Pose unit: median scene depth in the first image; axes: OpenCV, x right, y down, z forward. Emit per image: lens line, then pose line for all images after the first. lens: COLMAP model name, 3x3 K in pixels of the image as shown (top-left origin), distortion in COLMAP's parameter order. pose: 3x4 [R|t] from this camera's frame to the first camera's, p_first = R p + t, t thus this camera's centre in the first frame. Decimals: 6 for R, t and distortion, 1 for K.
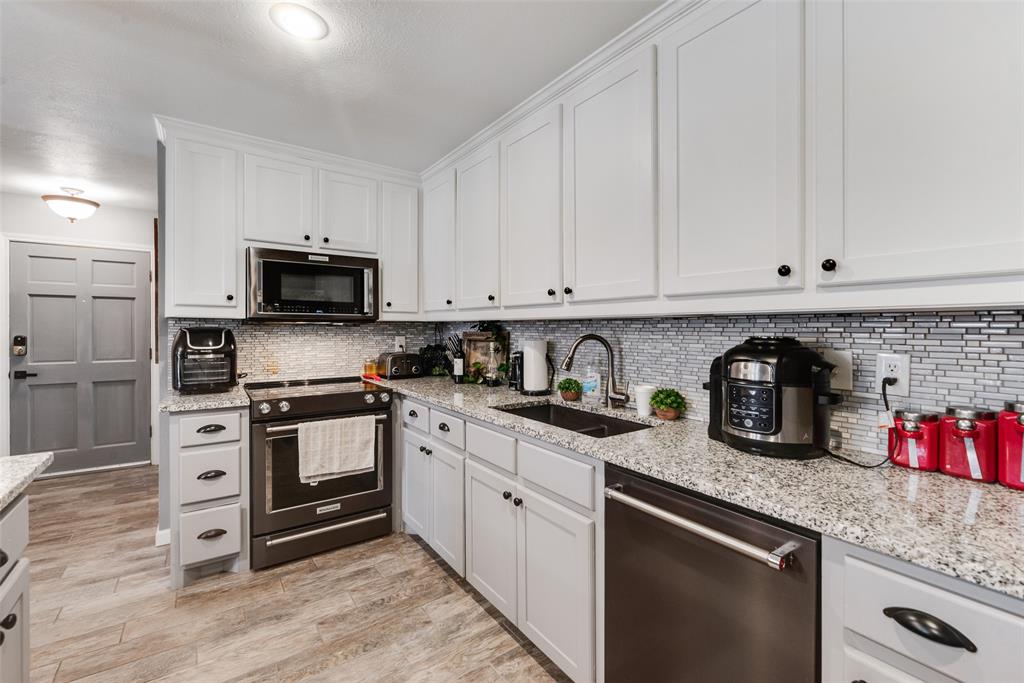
lens RADIAL K [[441.8, 0, 513.6], [0, 441.8, 328.0], [0, 0, 1]] dist [-0.001937, -0.000767]
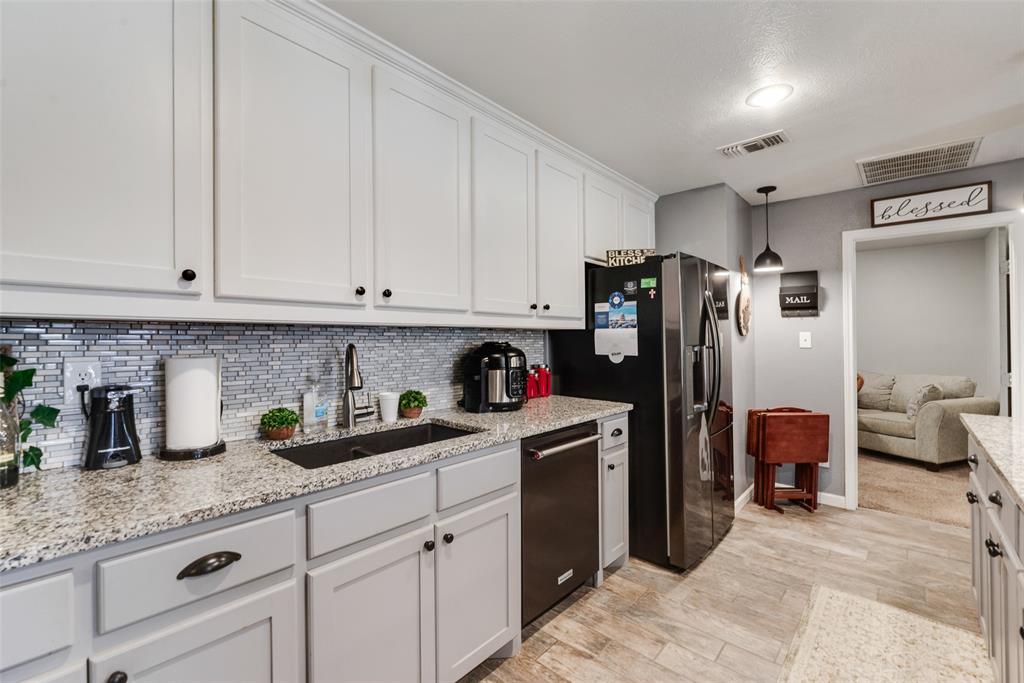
lens RADIAL K [[441.8, 0, 513.6], [0, 441.8, 328.0], [0, 0, 1]] dist [-0.001937, -0.000767]
pose [[-0.222545, 0.017403, 0.974767, -0.552903], [-0.002334, 0.999828, -0.018384, -0.000761], [-0.974920, -0.006367, -0.222466, 0.682450]]
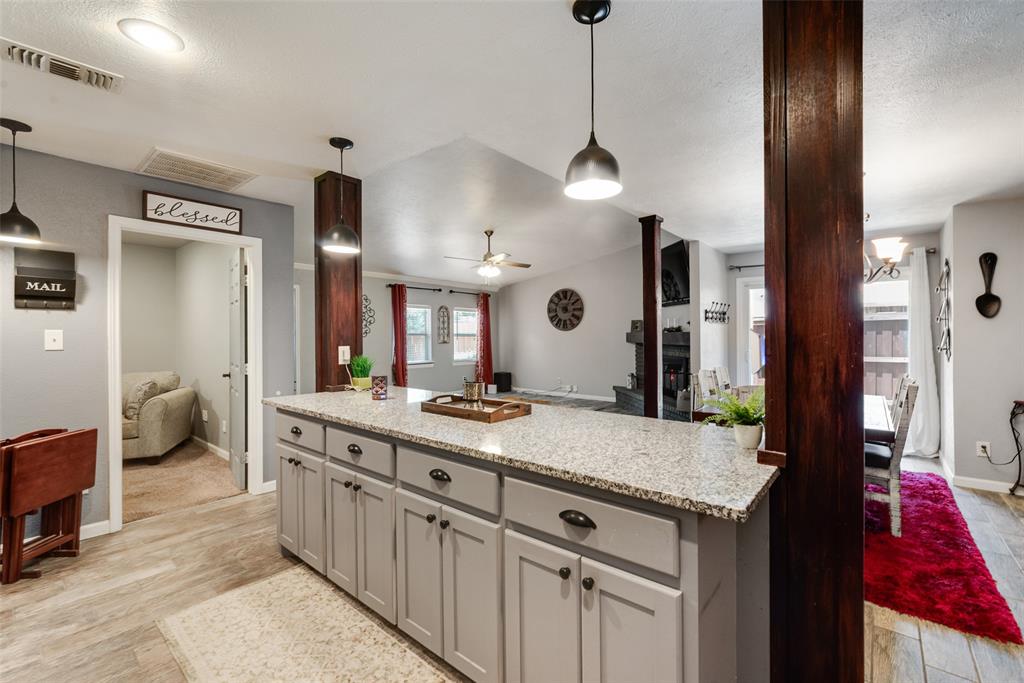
lens RADIAL K [[439.4, 0, 517.1], [0, 439.4, 325.3], [0, 0, 1]] dist [0.000134, -0.000385]
pose [[-0.965795, -0.008506, -0.259169, -0.237402], [-0.002377, 0.999710, -0.023953, -0.002641], [0.259298, -0.022518, -0.965535, 0.797380]]
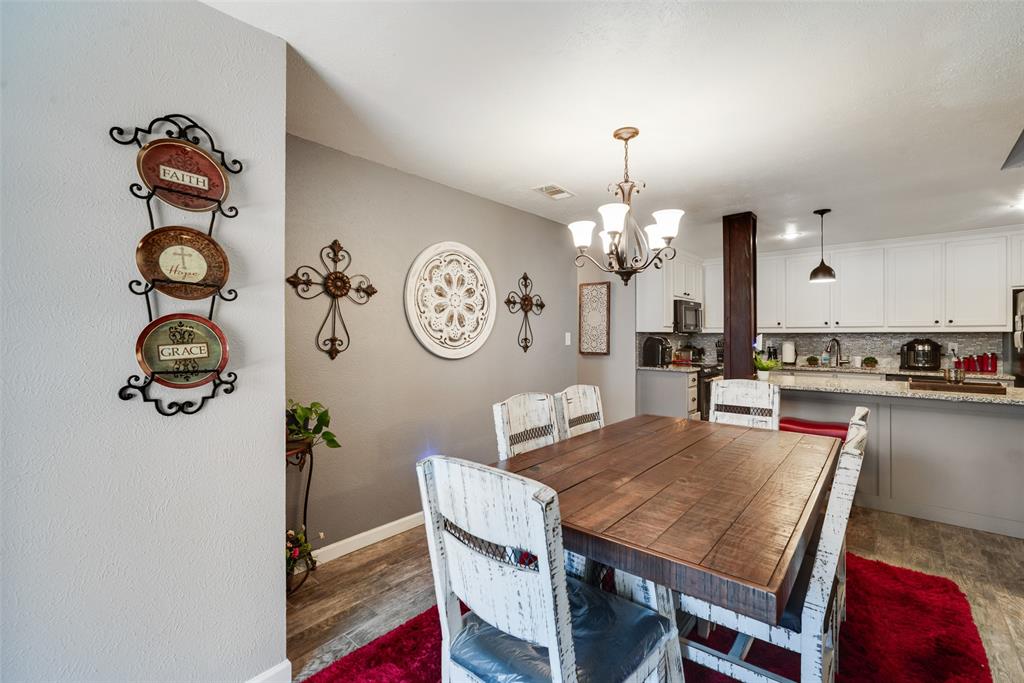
lens RADIAL K [[429.7, 0, 516.1], [0, 429.7, 321.6], [0, 0, 1]] dist [-0.002609, -0.000409]
pose [[0.973322, 0.003710, 0.229412, -1.762418], [0.003256, 0.999545, -0.029979, -0.013017], [-0.229419, 0.029926, 0.972868, -0.837415]]
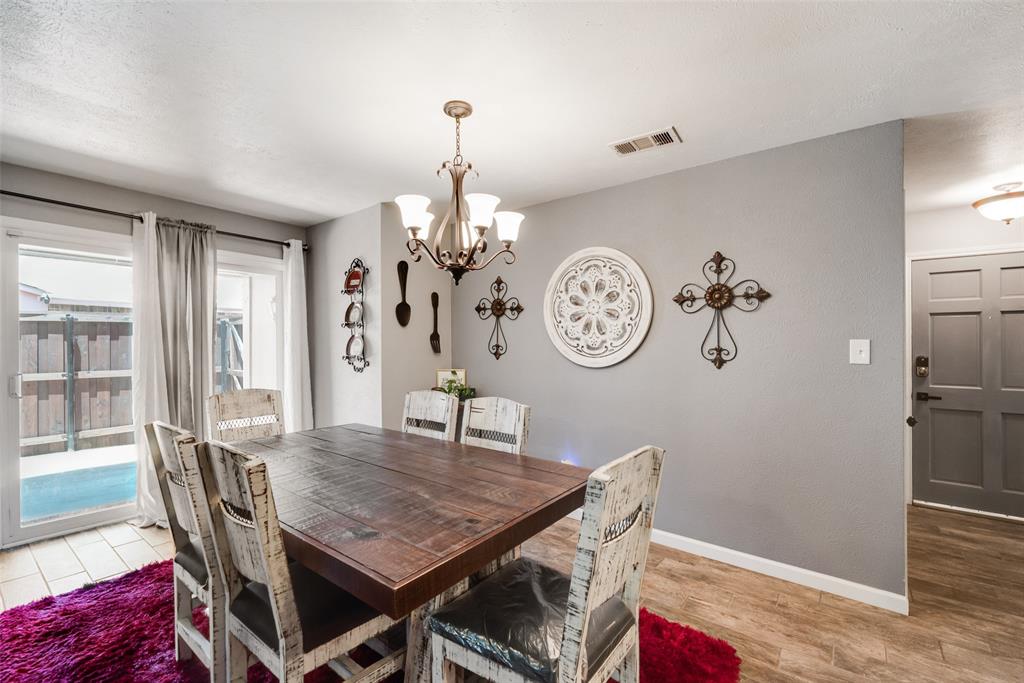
lens RADIAL K [[438.7, 0, 514.9], [0, 438.7, 343.7], [0, 0, 1]] dist [0.000624, 0.000074]
pose [[0.289702, -0.001481, -0.957116, -0.614135], [-0.003379, 0.999991, -0.002571, -0.006937], [0.957111, 0.003979, 0.289694, -0.196386]]
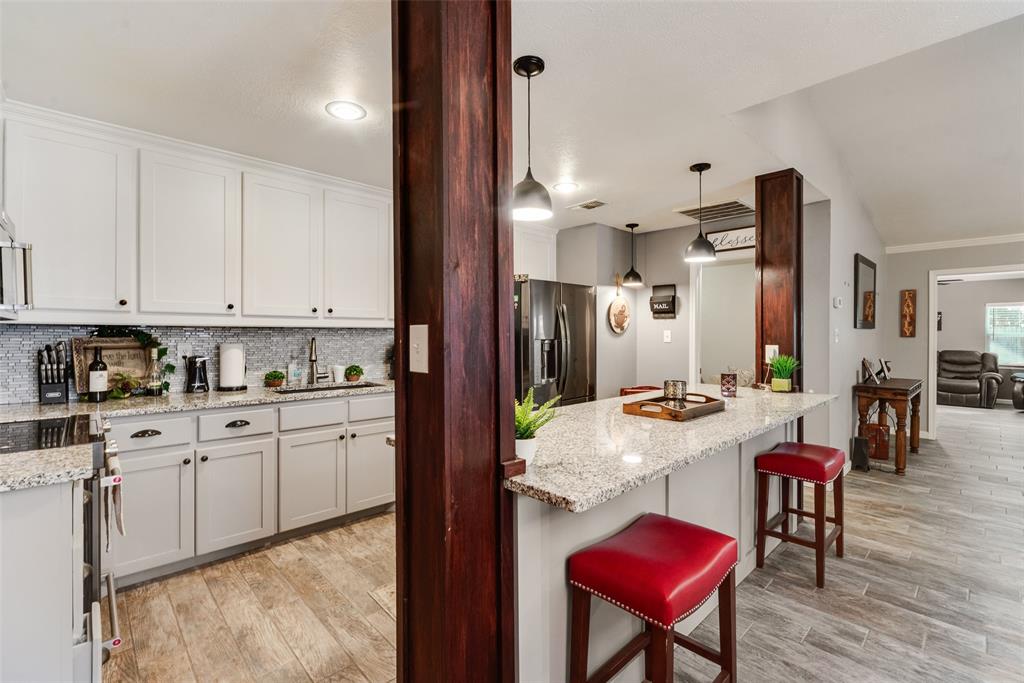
lens RADIAL K [[461.3, 0, 512.7], [0, 461.3, 320.3], [0, 0, 1]] dist [-0.001721, -0.000158]
pose [[-0.139350, 0.024221, 0.989947, -1.183536], [-0.003935, 0.999679, -0.025013, -0.006580], [-0.990235, -0.007381, -0.139210, 0.409070]]
